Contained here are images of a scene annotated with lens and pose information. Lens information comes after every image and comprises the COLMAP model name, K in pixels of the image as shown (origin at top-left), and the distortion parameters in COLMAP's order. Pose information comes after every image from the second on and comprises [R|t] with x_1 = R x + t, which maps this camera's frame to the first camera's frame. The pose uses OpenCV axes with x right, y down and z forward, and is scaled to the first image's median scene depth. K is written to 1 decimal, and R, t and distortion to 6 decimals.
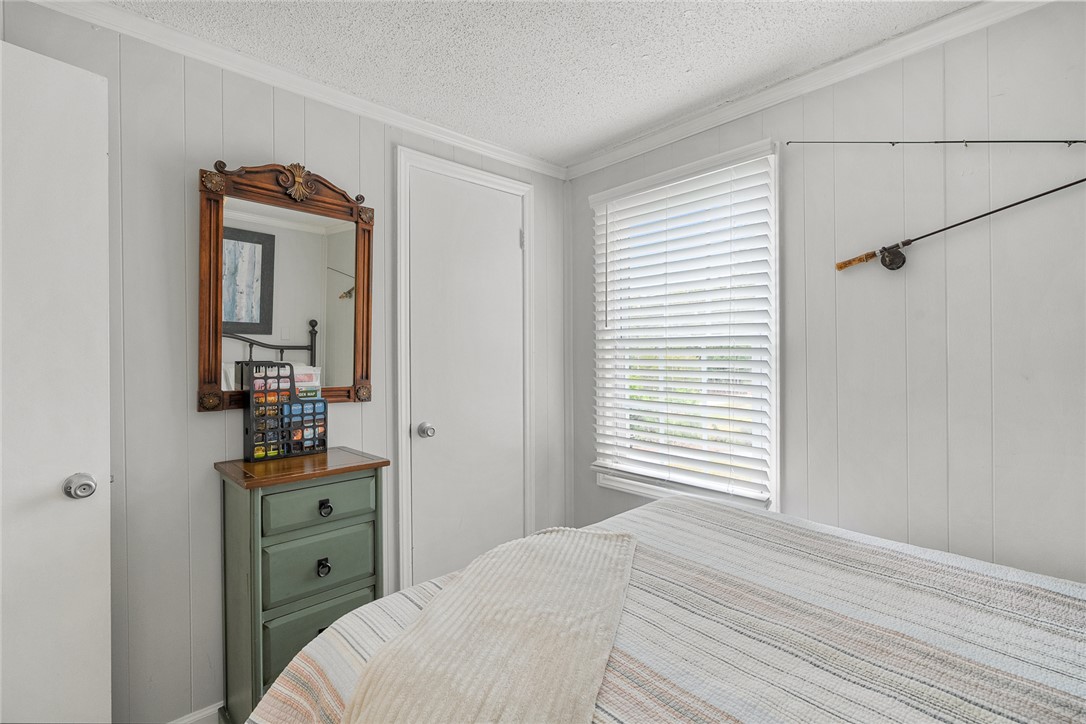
lens RADIAL K [[494.5, 0, 540.2], [0, 494.5, 358.5], [0, 0, 1]] dist [-0.000193, 0.009372]
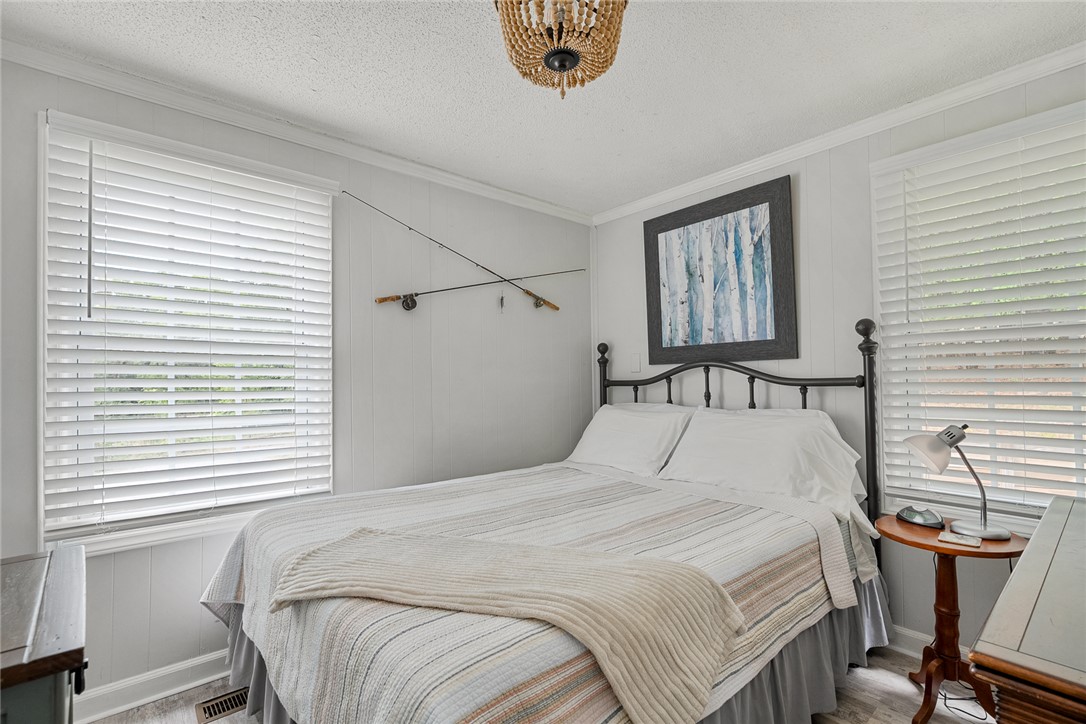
lens RADIAL K [[490.3, 0, 544.0], [0, 490.3, 371.0], [0, 0, 1]] dist [-0.000574, 0.008625]
pose [[0.042288, 0.026296, 0.998759, -0.744209], [0.012501, 0.999561, -0.026846, 0.052272], [-0.999027, 0.013621, 0.041941, 0.504650]]
